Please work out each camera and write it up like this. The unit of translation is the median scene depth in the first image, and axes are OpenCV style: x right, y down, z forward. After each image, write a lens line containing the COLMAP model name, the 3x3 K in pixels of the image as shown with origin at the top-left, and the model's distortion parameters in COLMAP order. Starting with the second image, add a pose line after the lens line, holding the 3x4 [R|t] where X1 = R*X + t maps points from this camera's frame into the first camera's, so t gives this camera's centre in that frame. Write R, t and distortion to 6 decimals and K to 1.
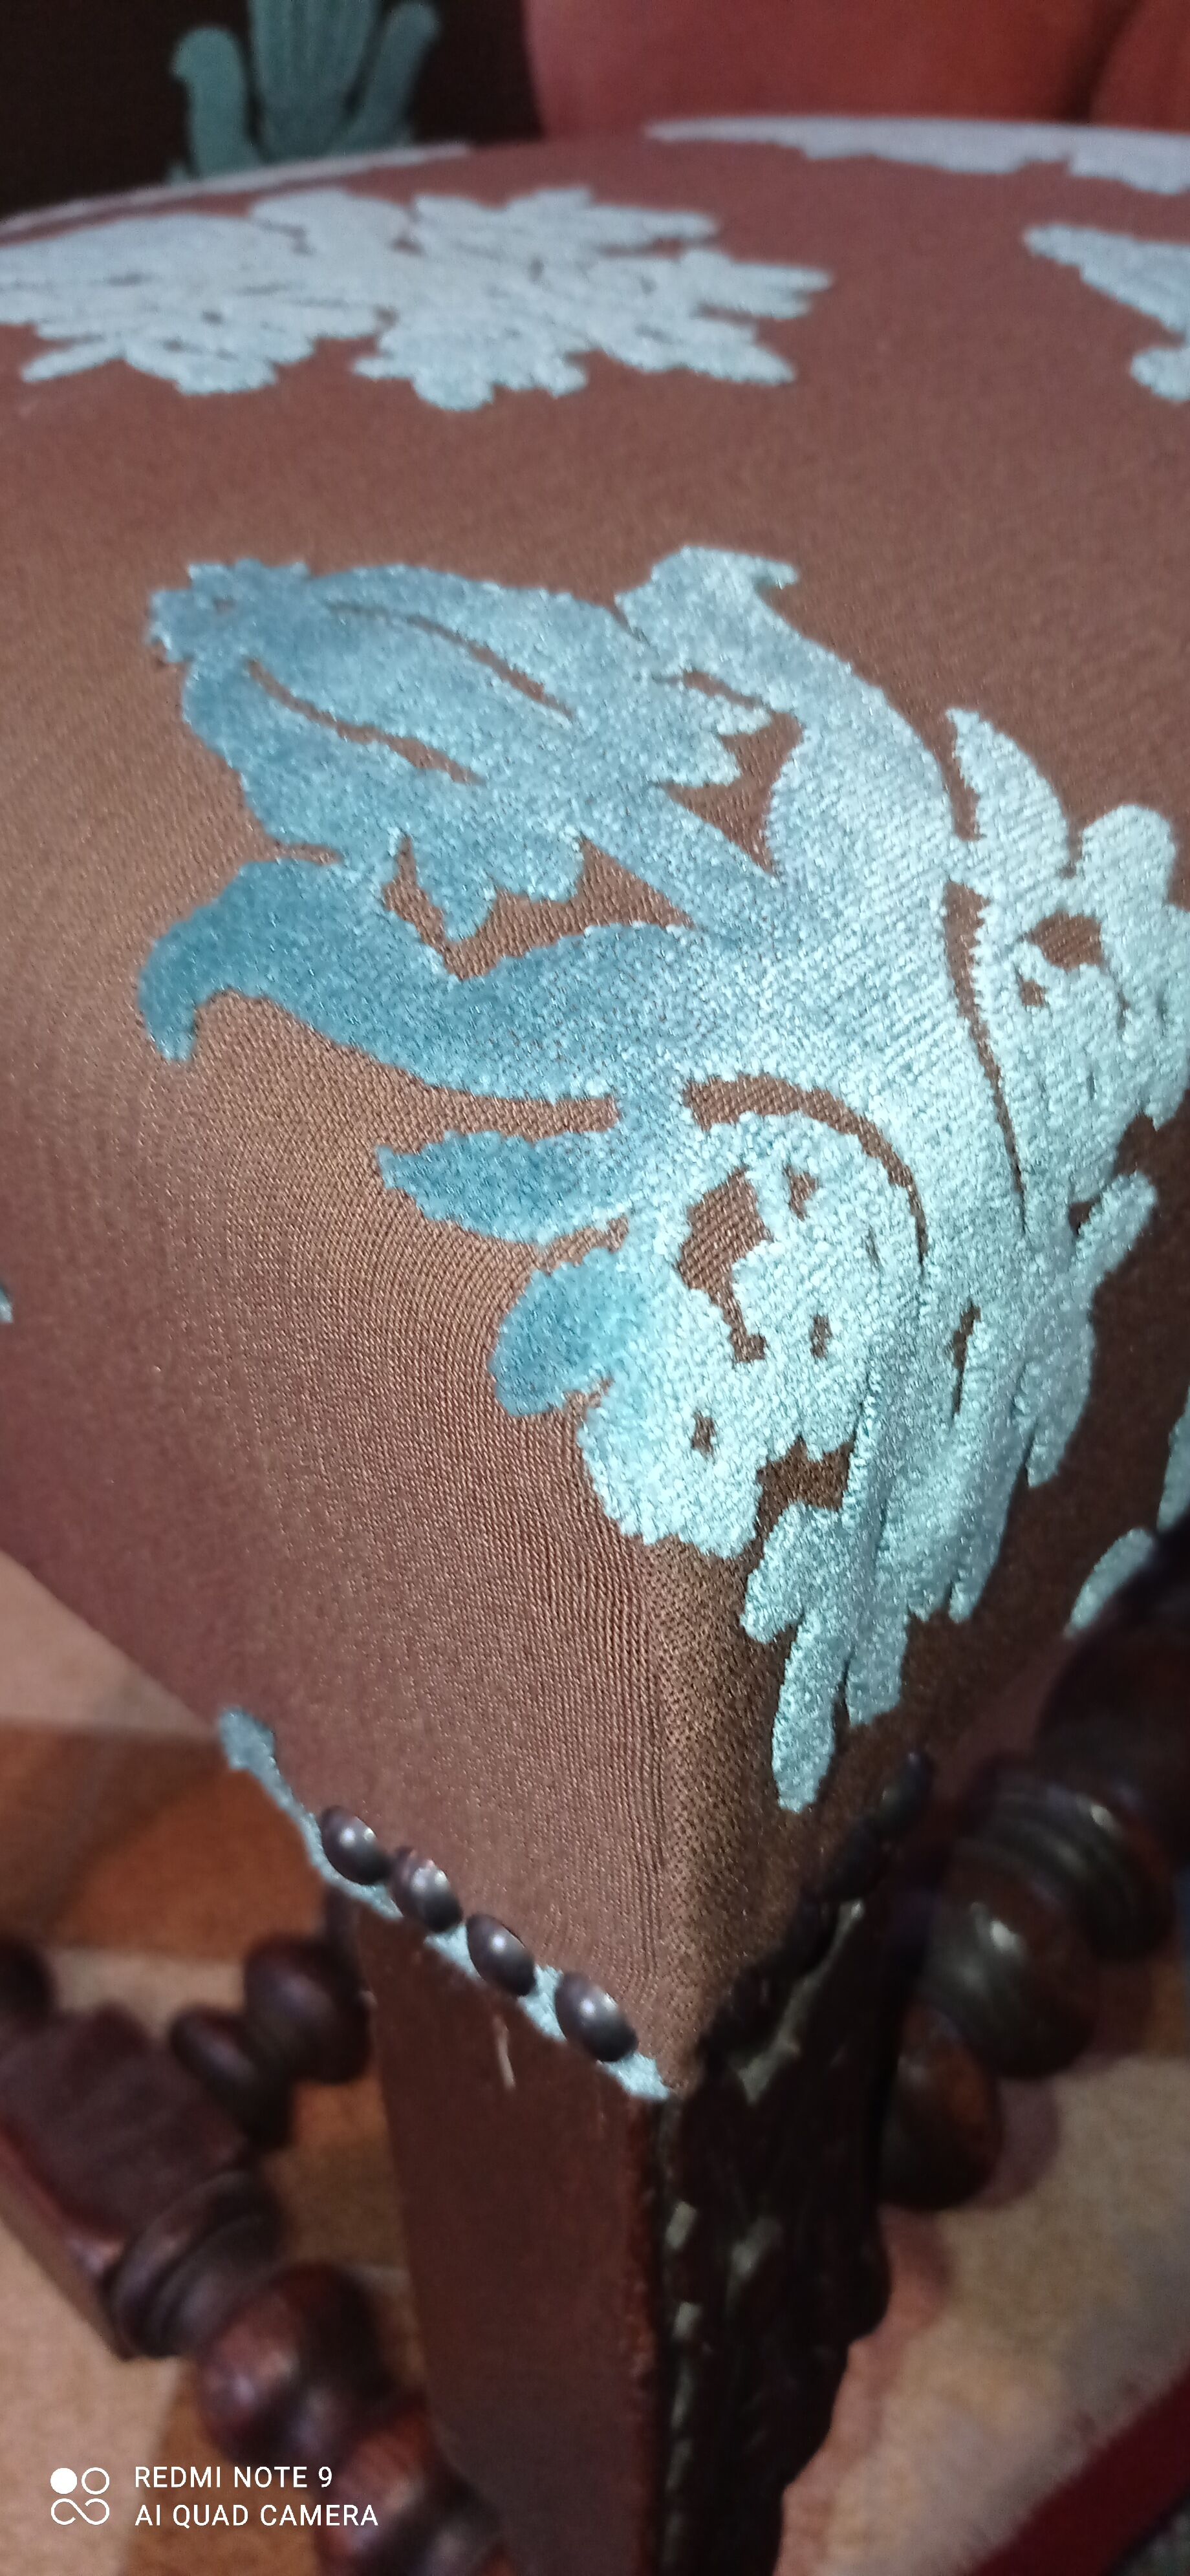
lens RADIAL K [[1958.2, 0, 598.3], [0, 1958.2, 1245.6], [0, 0, 1]] dist [-0.026162, 0.012349]
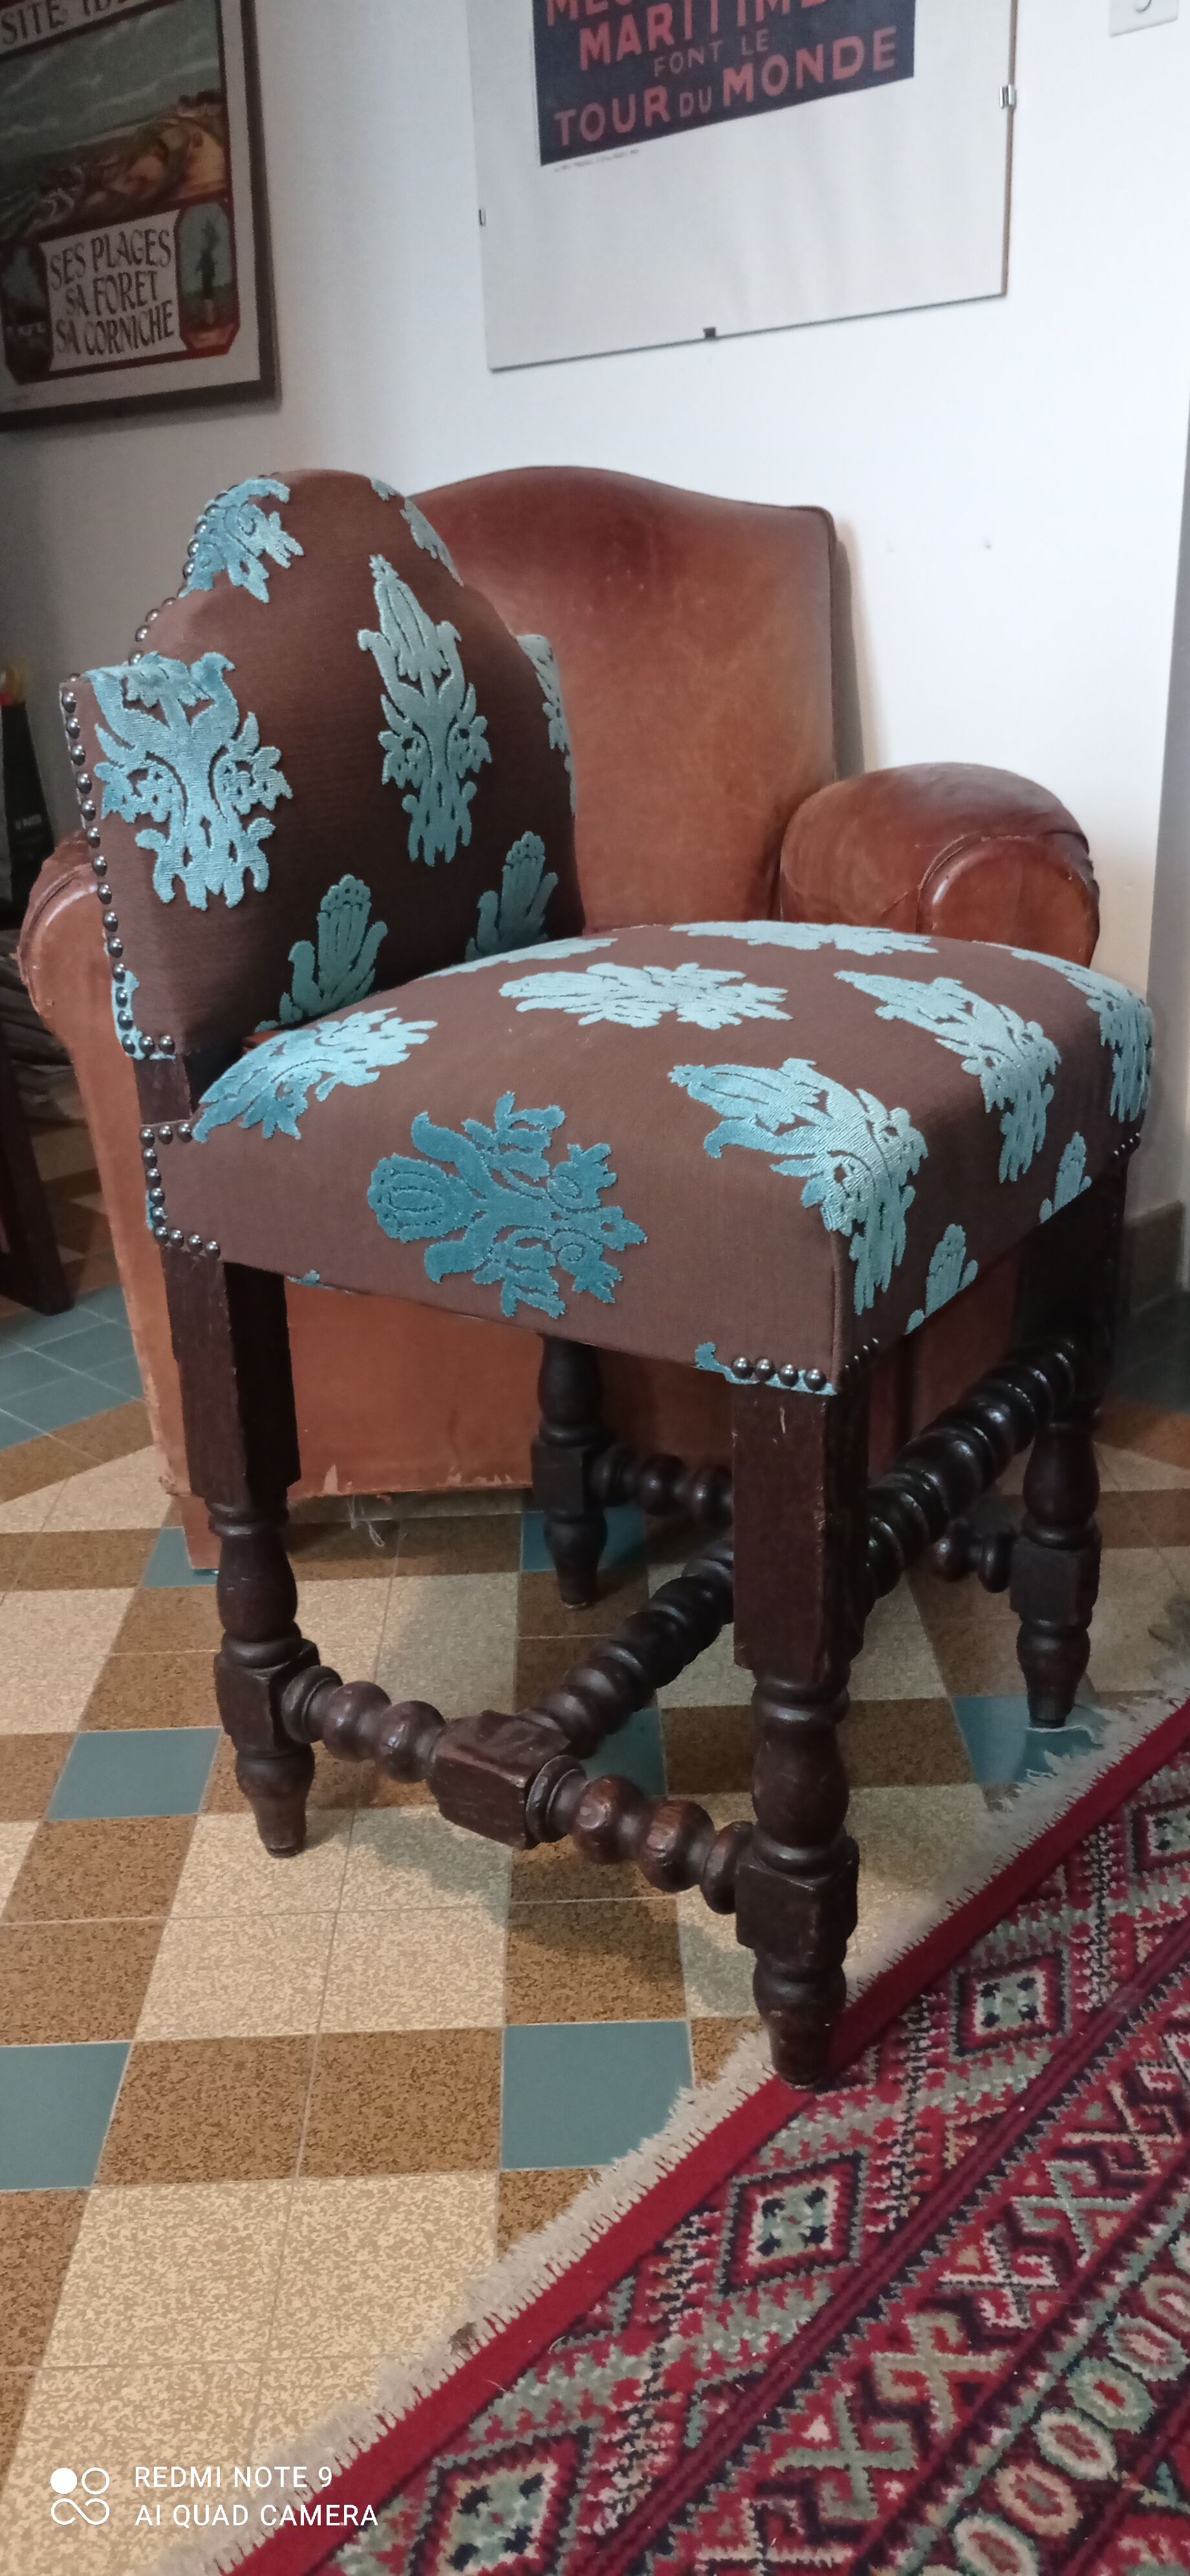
lens RADIAL K [[1875.2, 0, 587.7], [0, 1875.2, 1291.4], [0, 0, 1]] dist [0.006986, 0.001902]
pose [[0.986448, -0.053788, 0.155007, -1.131049], [0.091515, 0.964503, -0.247707, 1.194876], [-0.136181, 0.258536, 0.956354, -2.936949]]
